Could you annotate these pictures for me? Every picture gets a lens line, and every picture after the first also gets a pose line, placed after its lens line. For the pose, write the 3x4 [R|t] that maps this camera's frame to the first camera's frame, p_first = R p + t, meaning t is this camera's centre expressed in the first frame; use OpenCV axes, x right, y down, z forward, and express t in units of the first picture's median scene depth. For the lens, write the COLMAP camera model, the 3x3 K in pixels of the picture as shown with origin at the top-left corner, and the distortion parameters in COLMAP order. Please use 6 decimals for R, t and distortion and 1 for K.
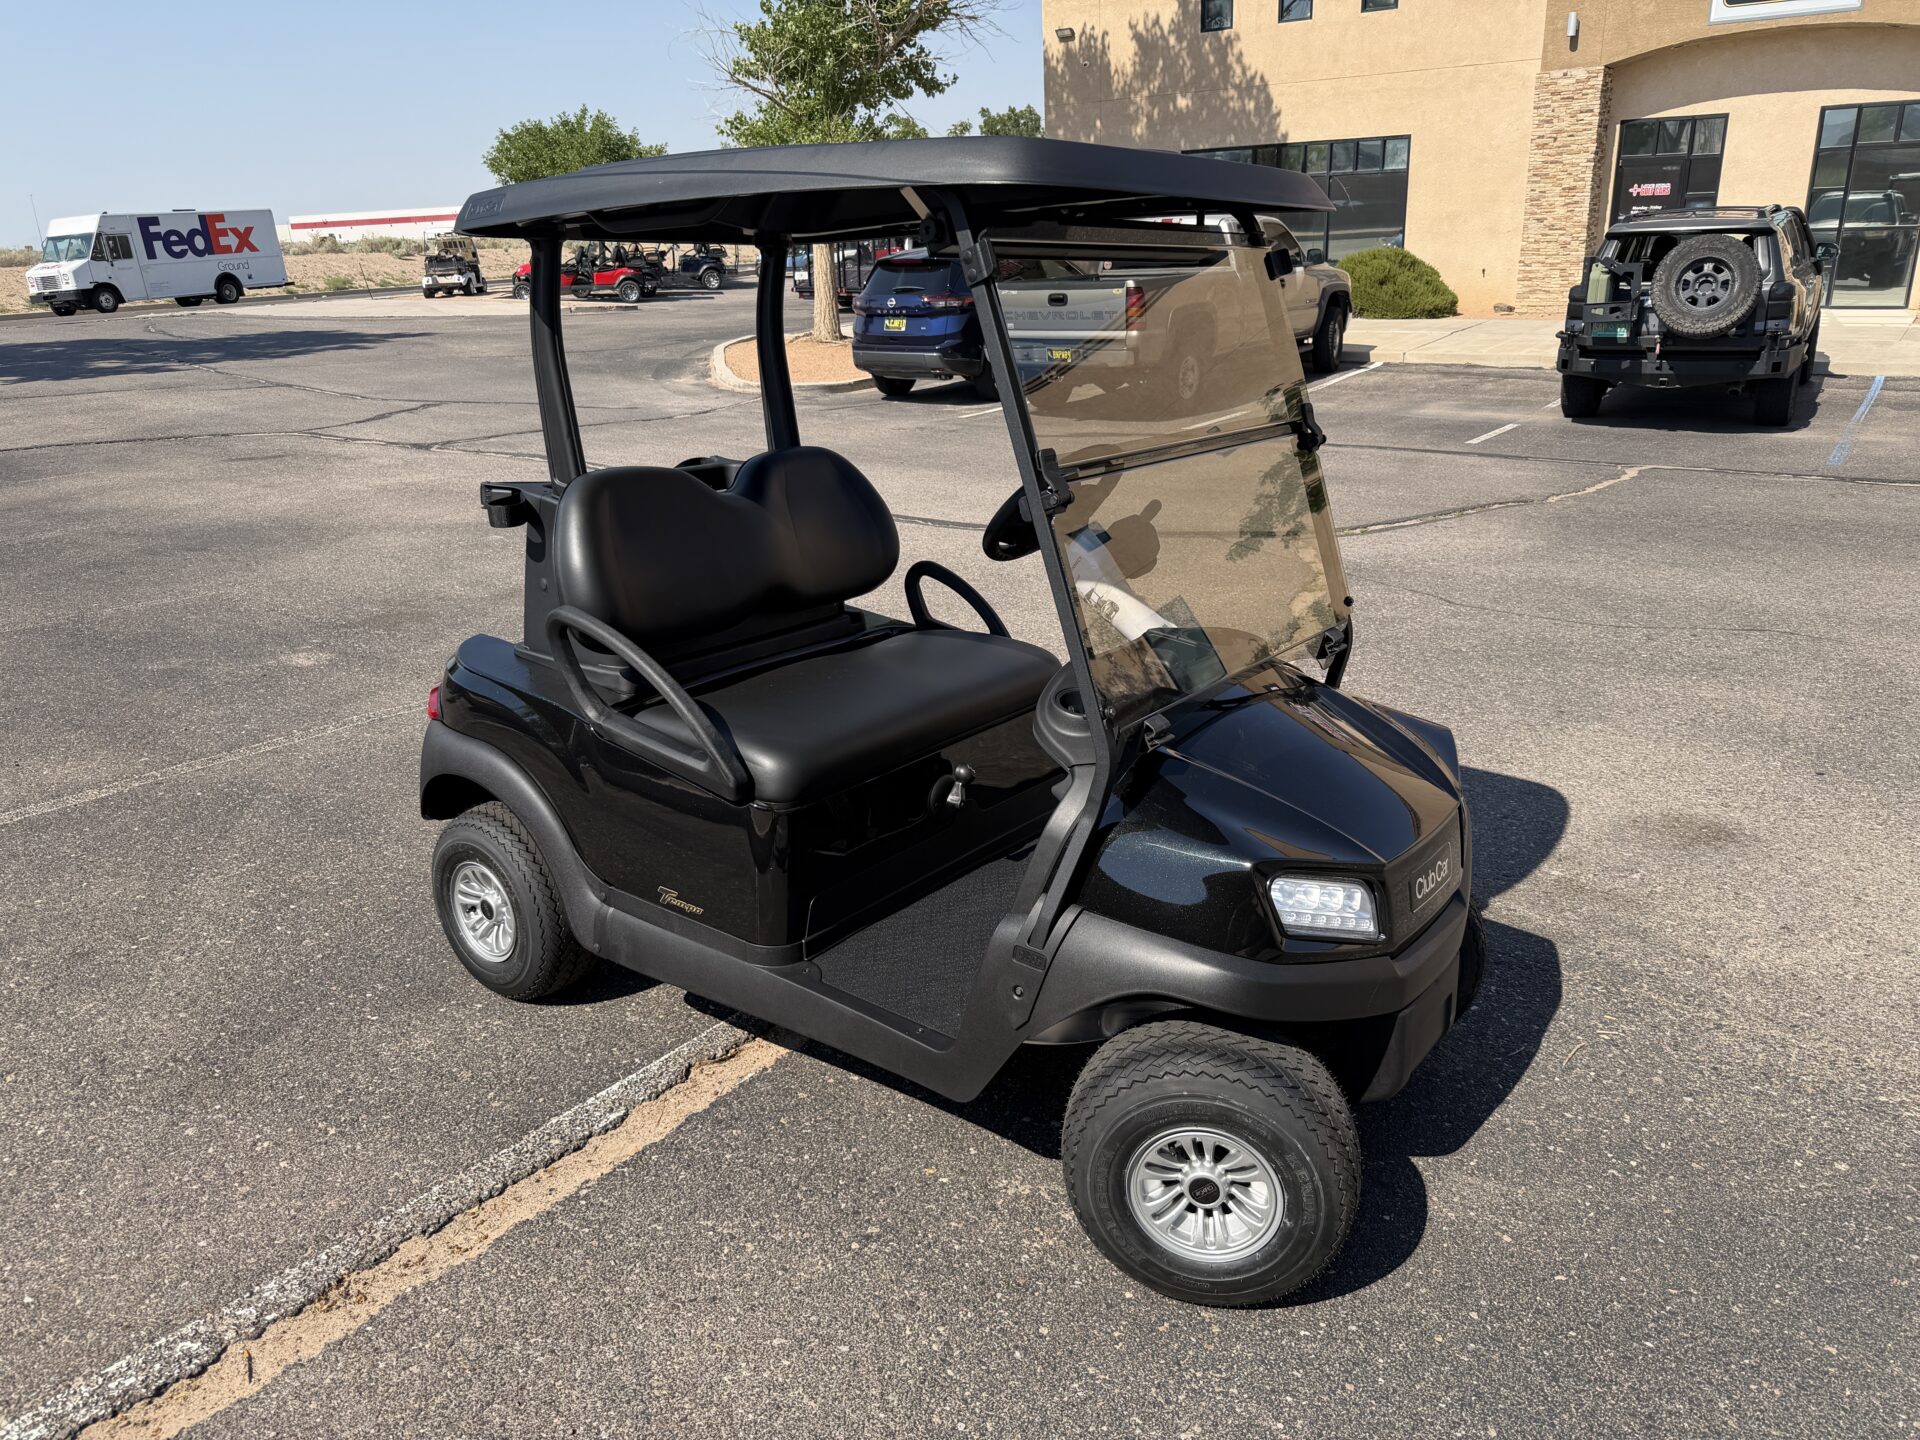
lens RADIAL K [[1361.1, 0, 970.6], [0, 1361.1, 740.2], [0, 0, 1]] dist [0.012119, -0.027029]
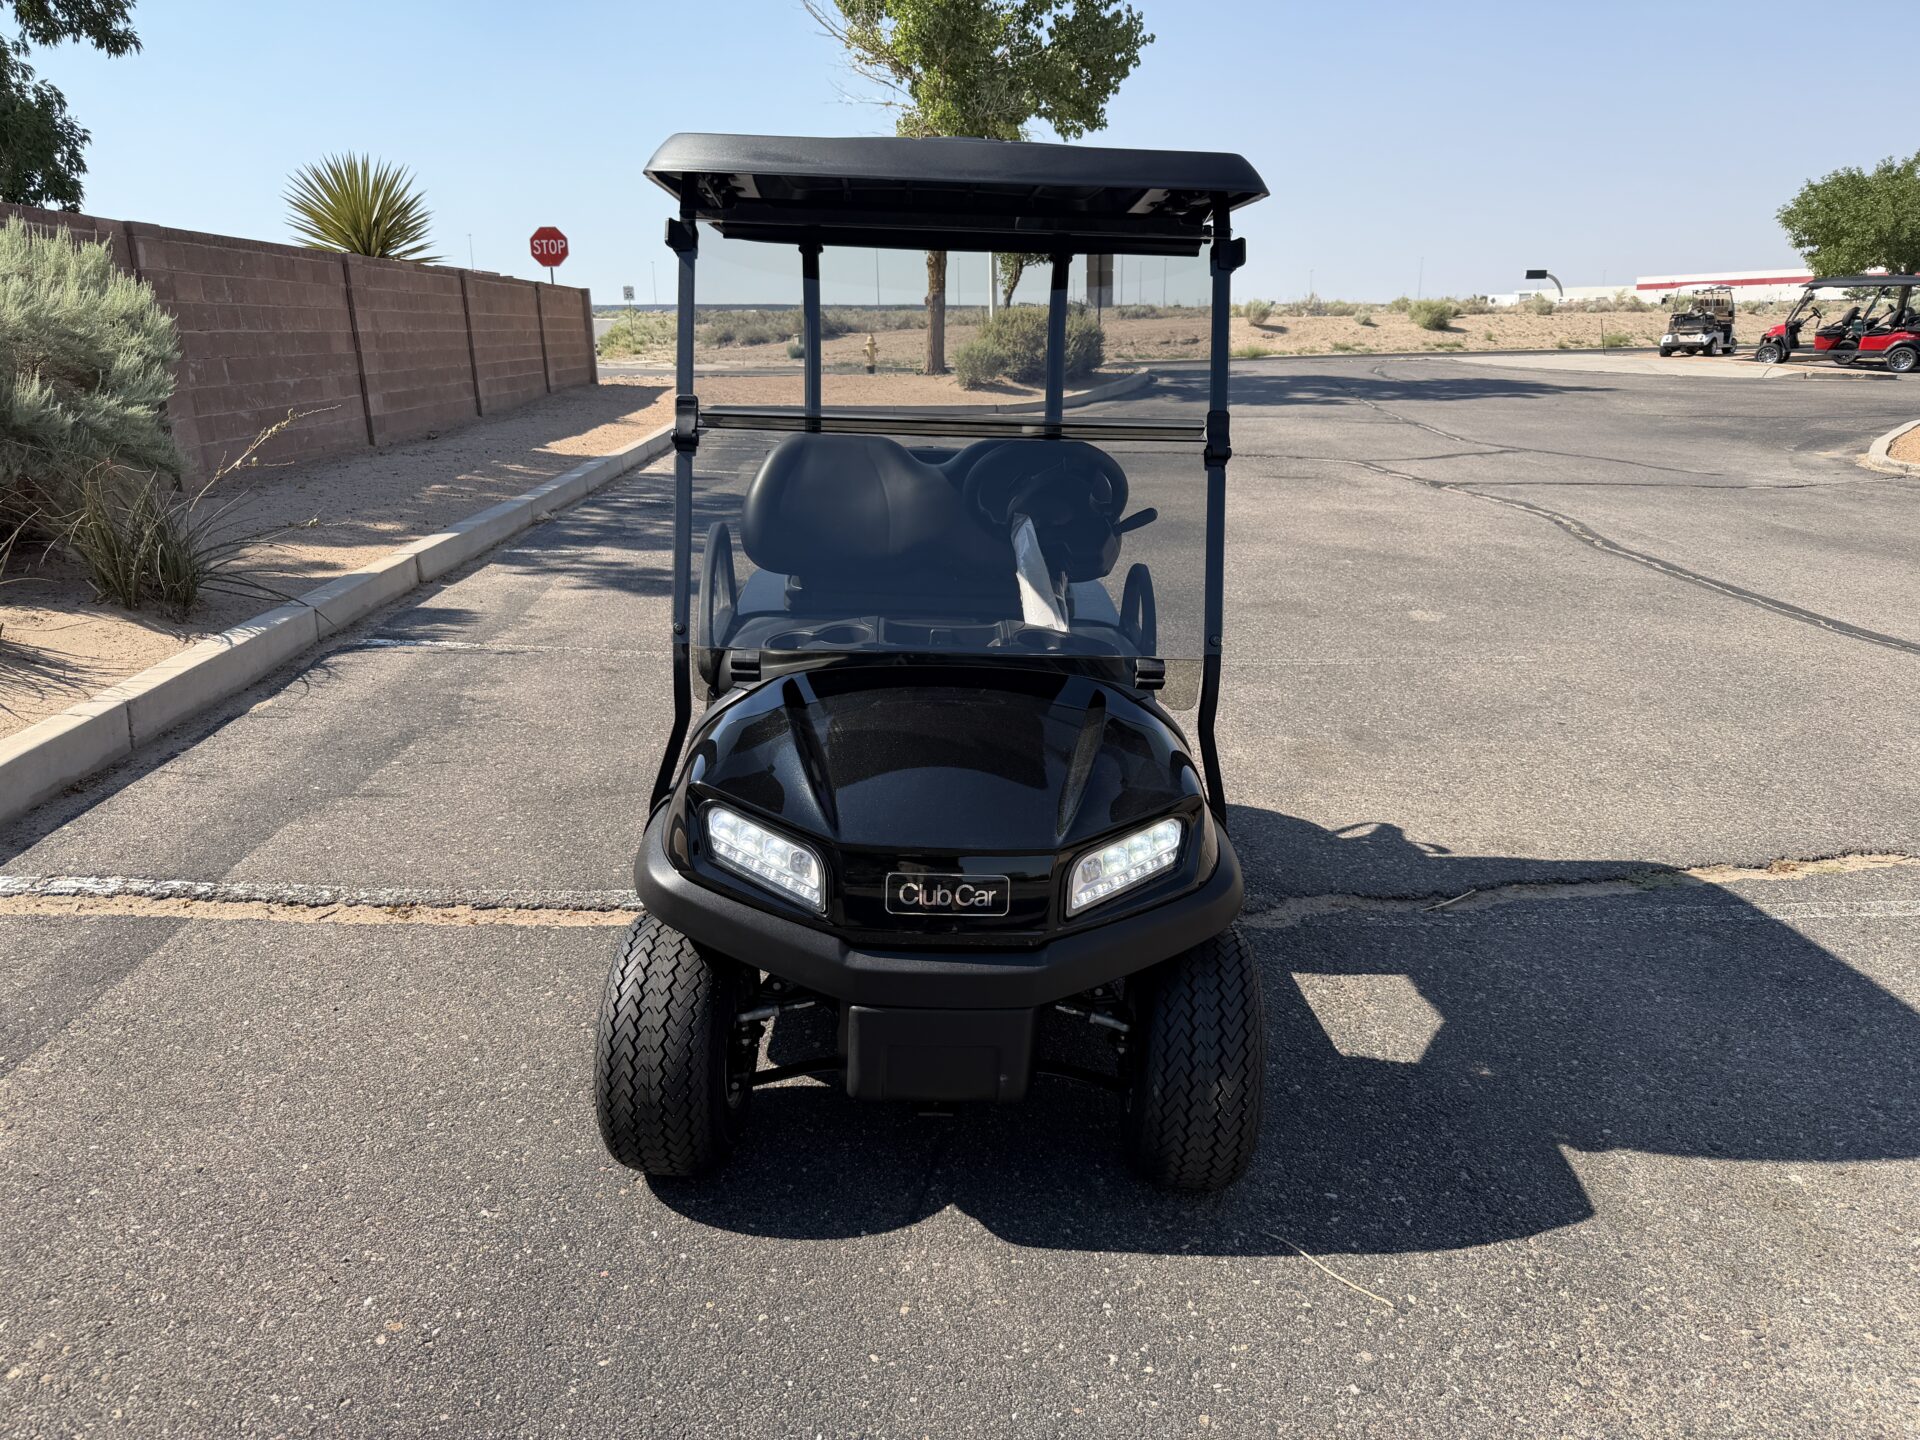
lens RADIAL K [[1361.1, 0, 938.4], [0, 1361.1, 745.4], [0, 0, 1]] dist [0.012119, -0.027029]
pose [[0.623836, 0.251001, -0.740153, 0.106156], [-0.278188, 0.956316, 0.089837, -0.008472], [0.730370, 0.149858, 0.666410, 0.039777]]
